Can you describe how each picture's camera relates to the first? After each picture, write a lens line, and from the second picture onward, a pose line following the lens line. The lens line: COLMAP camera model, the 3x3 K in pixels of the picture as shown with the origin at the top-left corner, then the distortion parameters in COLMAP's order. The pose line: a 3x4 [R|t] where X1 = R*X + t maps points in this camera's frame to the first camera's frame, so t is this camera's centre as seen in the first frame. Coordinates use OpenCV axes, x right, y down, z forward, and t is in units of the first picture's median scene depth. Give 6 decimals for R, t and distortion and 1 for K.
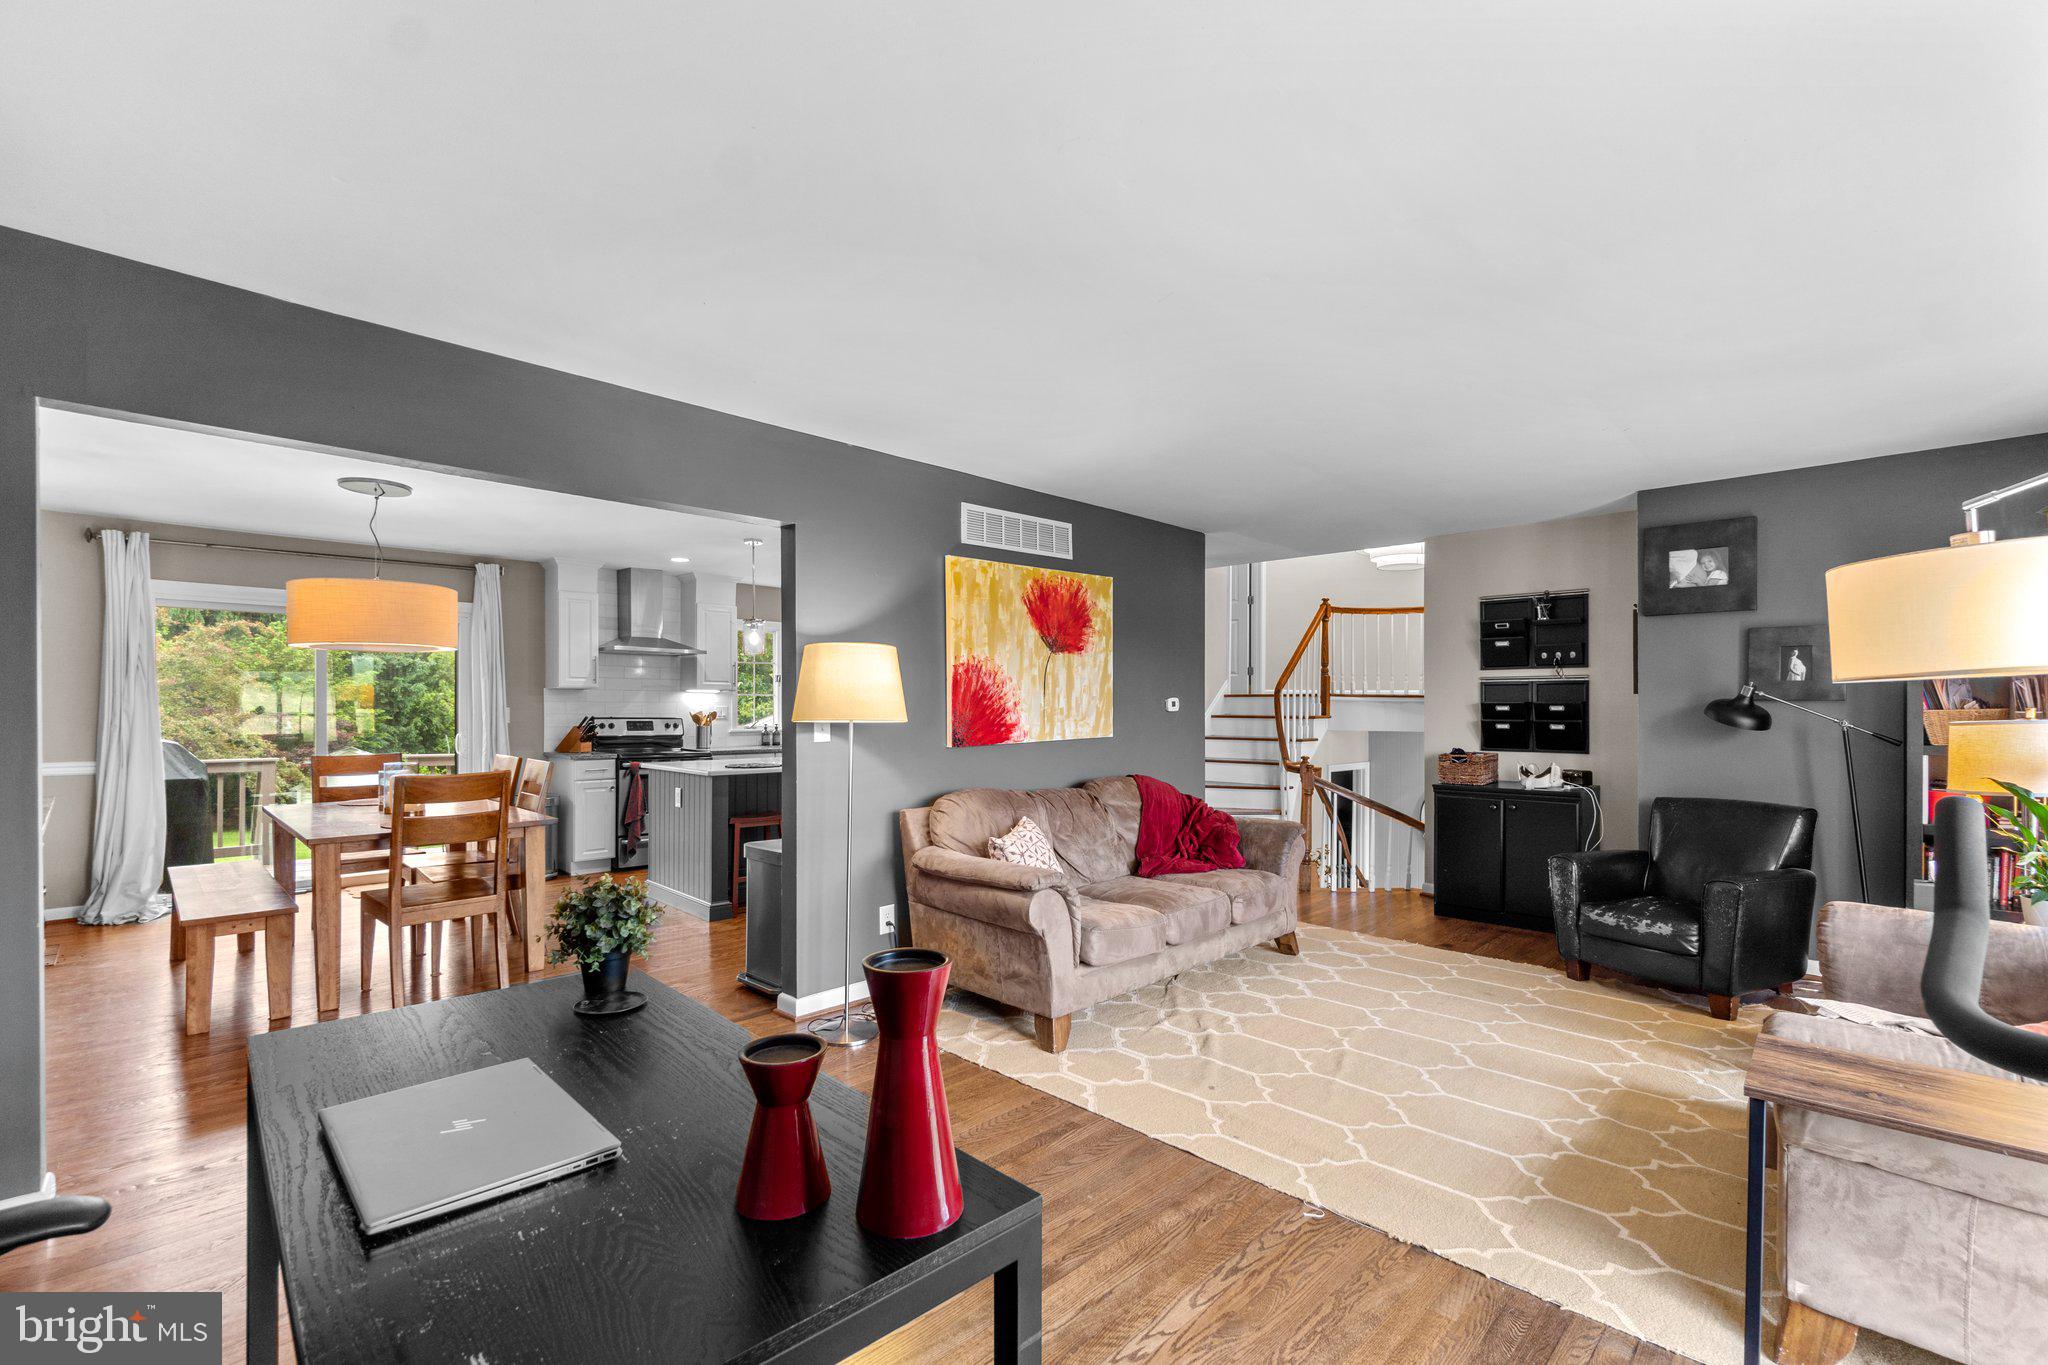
lens RADIAL K [[892.7, 0, 1020.4], [0, 892.7, 701.4], [0, 0, 1]] dist [-0.002405, 0.001039]
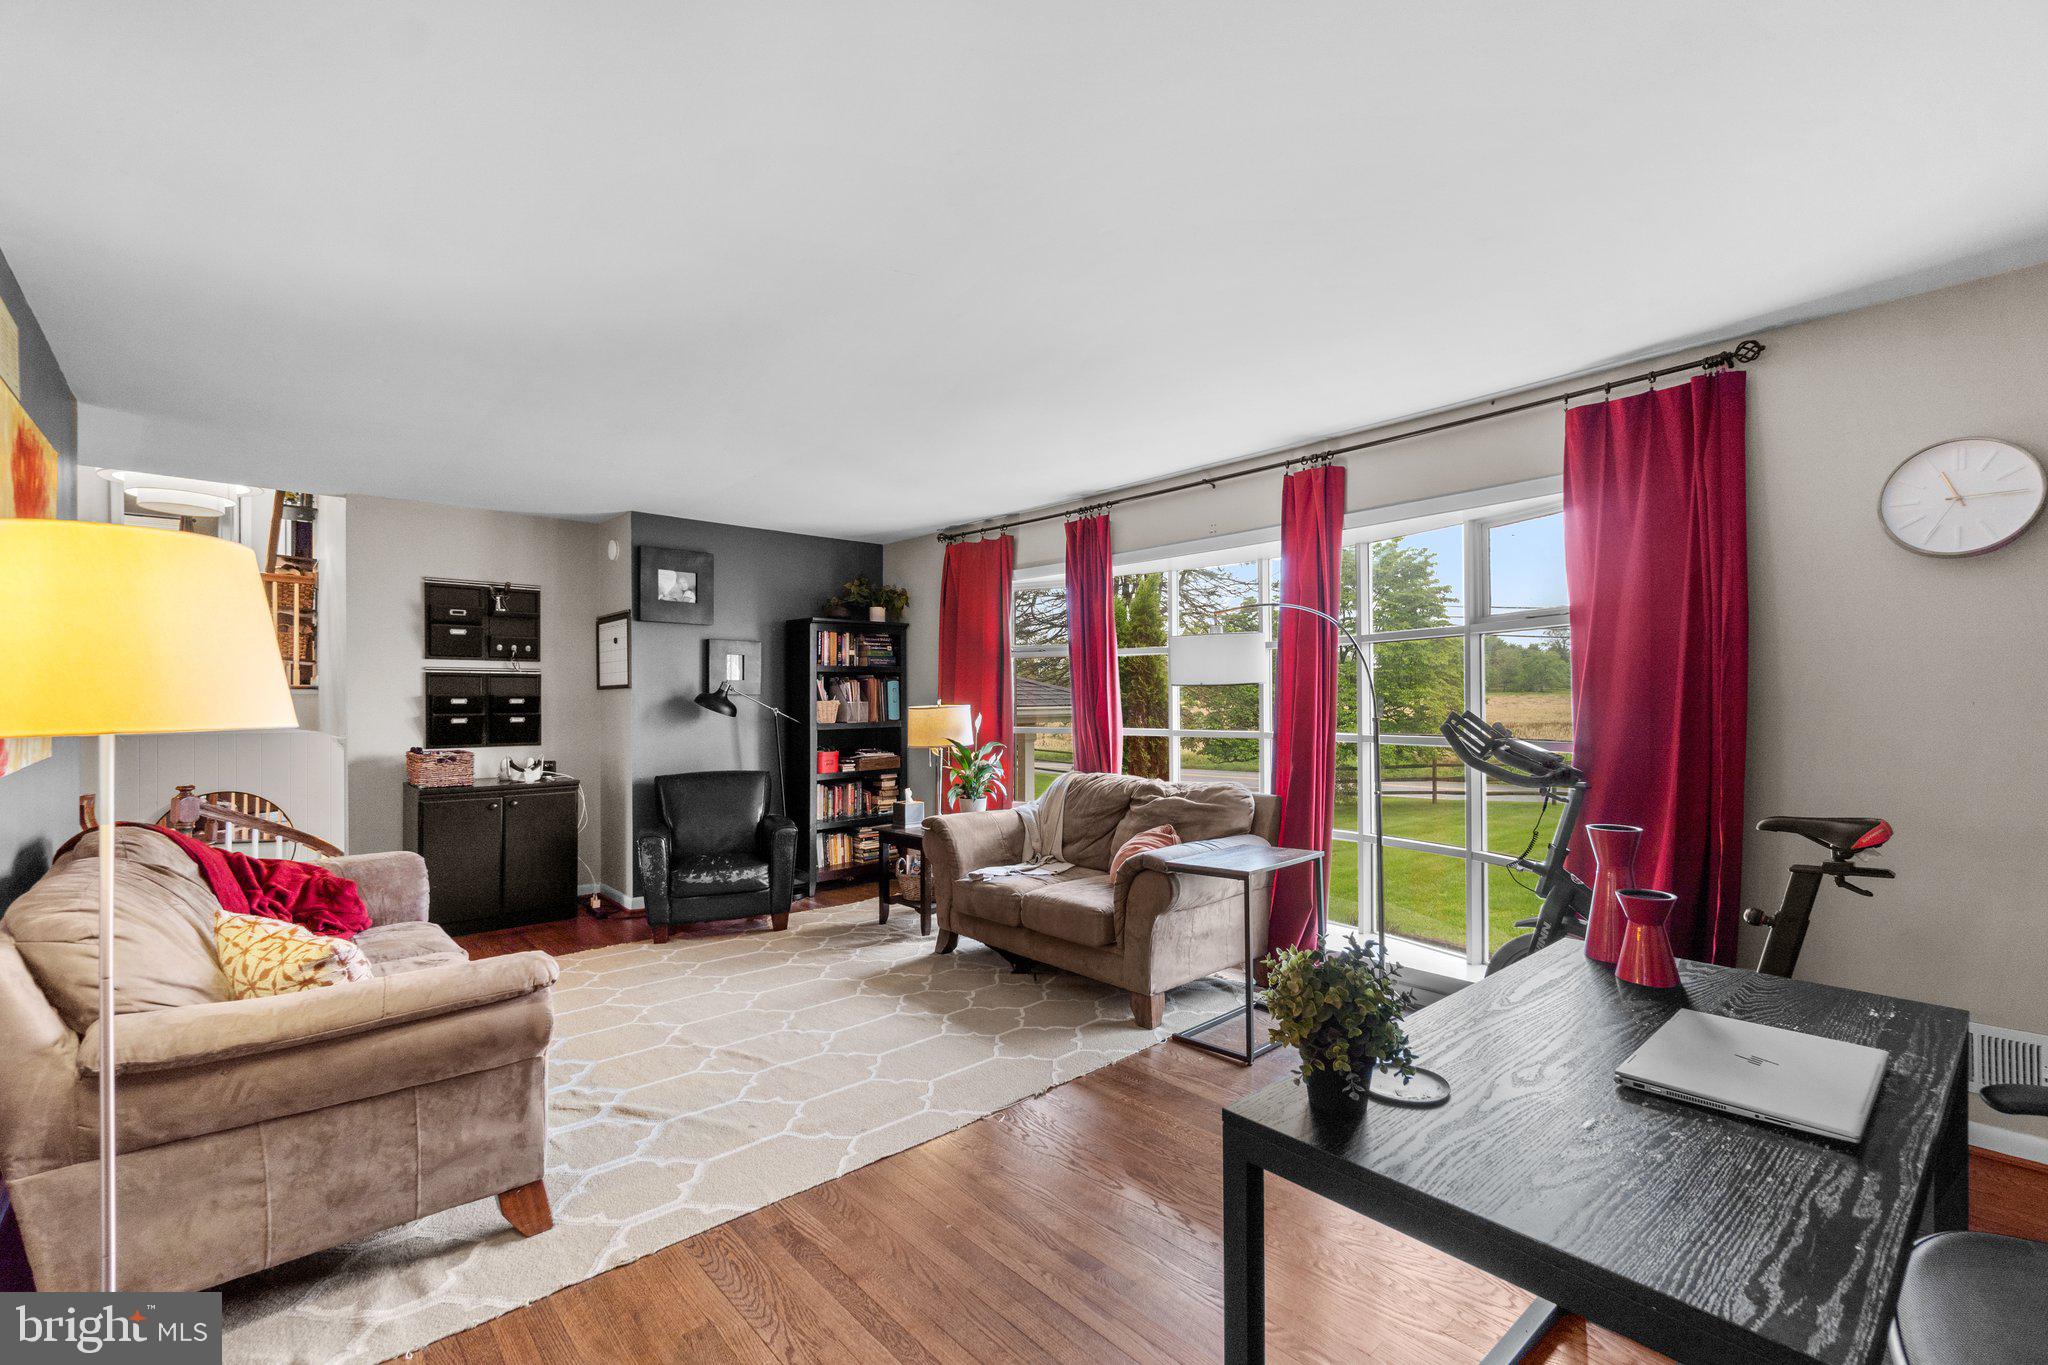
lens RADIAL K [[892.7, 0, 1020.9], [0, 892.7, 691.6], [0, 0, 1]] dist [-0.002405, 0.001039]
pose [[0.056368, 0.009684, 0.998363, -0.425768], [-0.002115, 0.999952, -0.009580, 0.006223], [-0.998408, -0.001571, 0.056386, 0.442675]]
